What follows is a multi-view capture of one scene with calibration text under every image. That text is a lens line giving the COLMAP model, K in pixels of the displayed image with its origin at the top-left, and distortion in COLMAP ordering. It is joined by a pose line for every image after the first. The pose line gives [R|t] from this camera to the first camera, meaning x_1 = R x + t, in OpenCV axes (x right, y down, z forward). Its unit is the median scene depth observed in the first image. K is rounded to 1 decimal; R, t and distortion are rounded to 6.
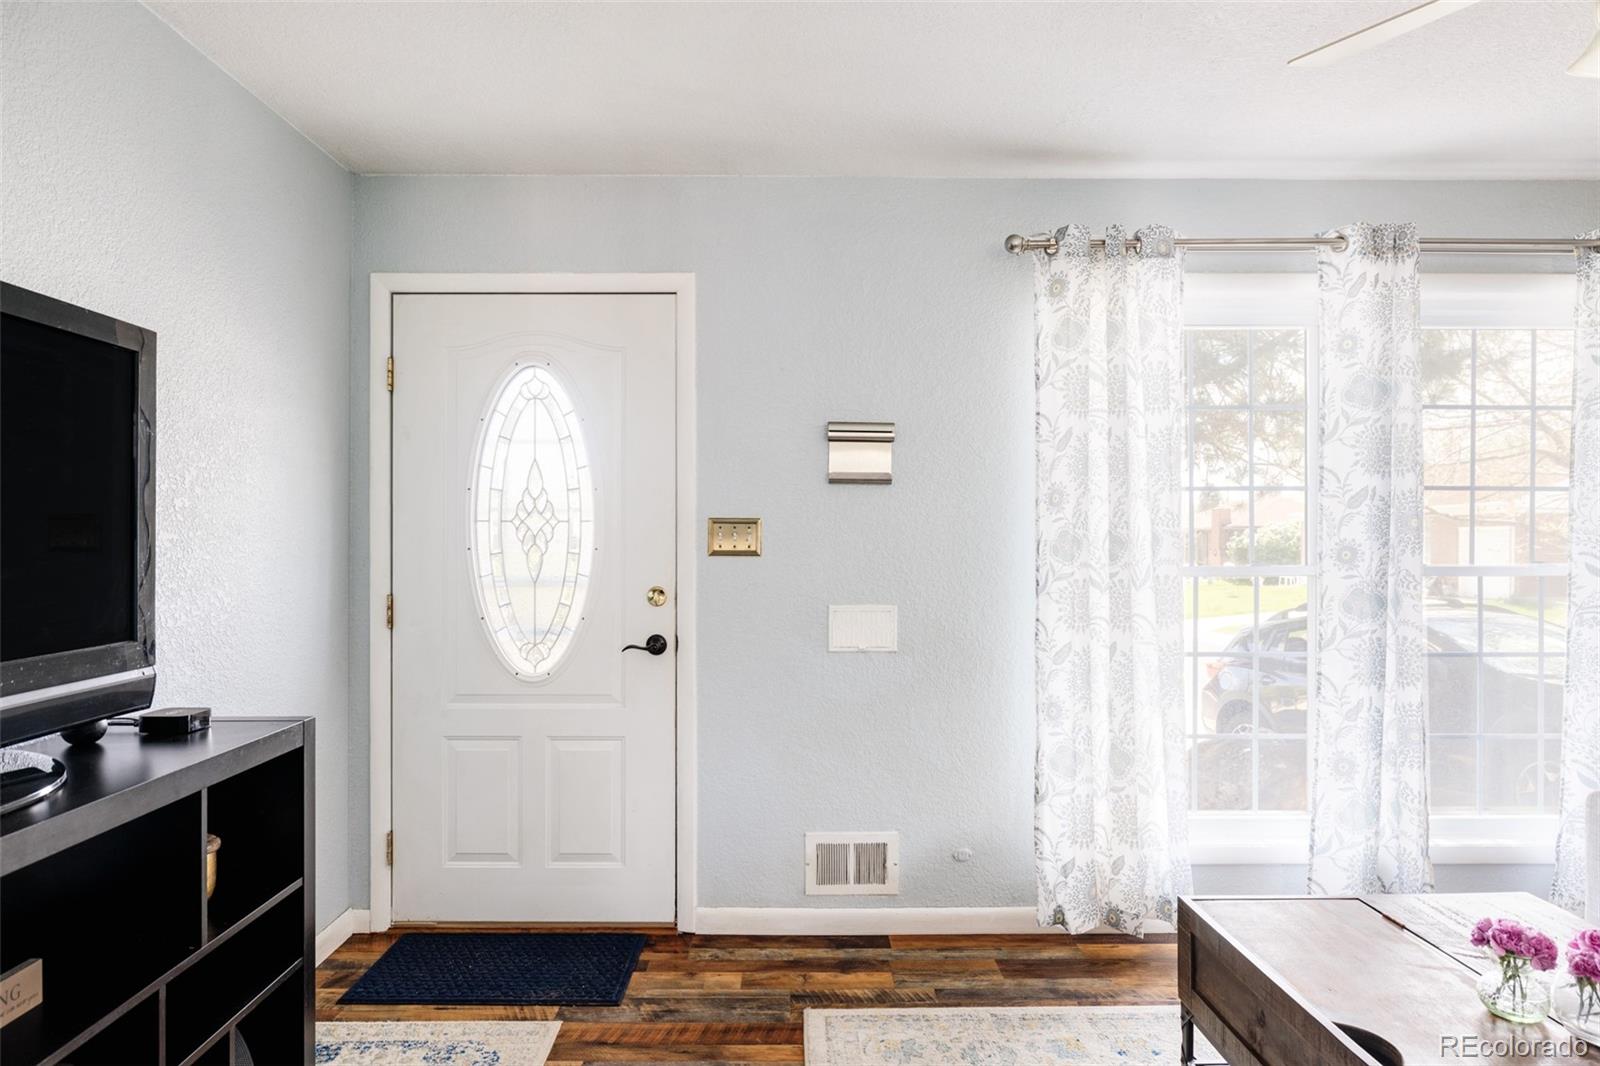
lens RADIAL K [[1007.7, 0, 798.0], [0, 1007.7, 525.0], [0, 0, 1]] dist [0.007950, 0.000157]
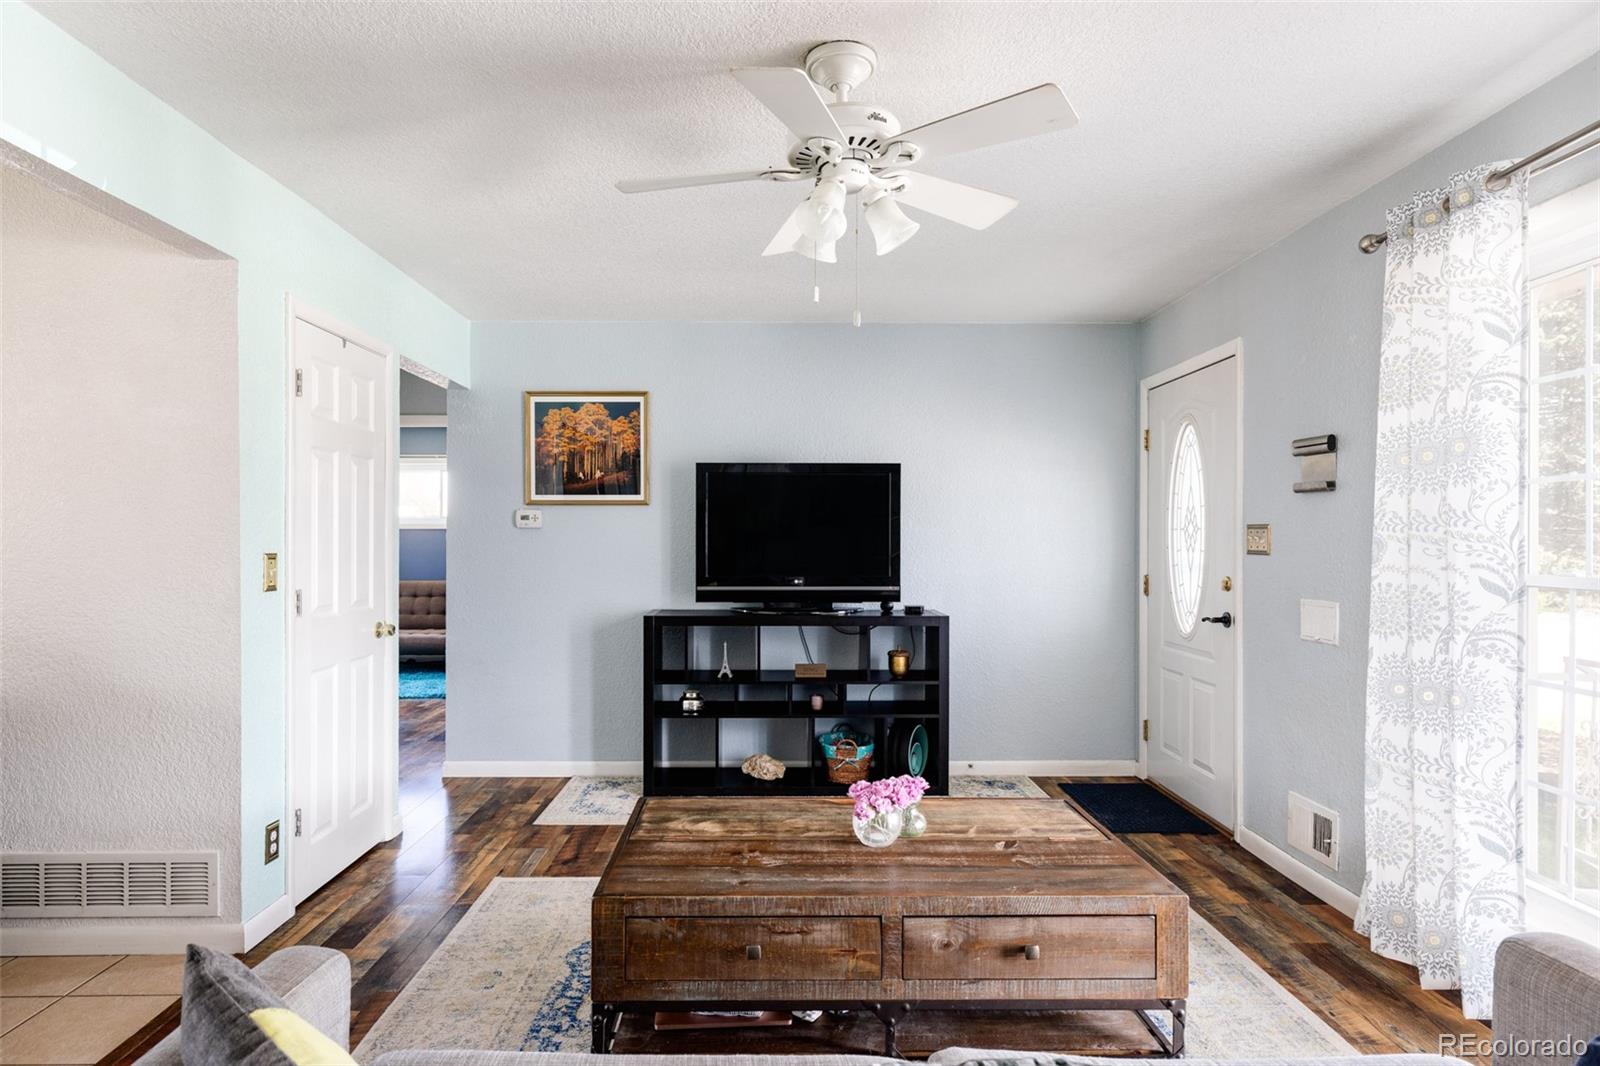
lens RADIAL K [[886.8, 0, 797.6], [0, 886.8, 543.1], [0, 0, 1]] dist [-0.002186, 0.000134]
pose [[0.012785, -0.004772, -0.999907, 1.047610], [0.001291, 0.999988, -0.004756, 0.020905], [0.999917, -0.001230, 0.012791, 0.419093]]
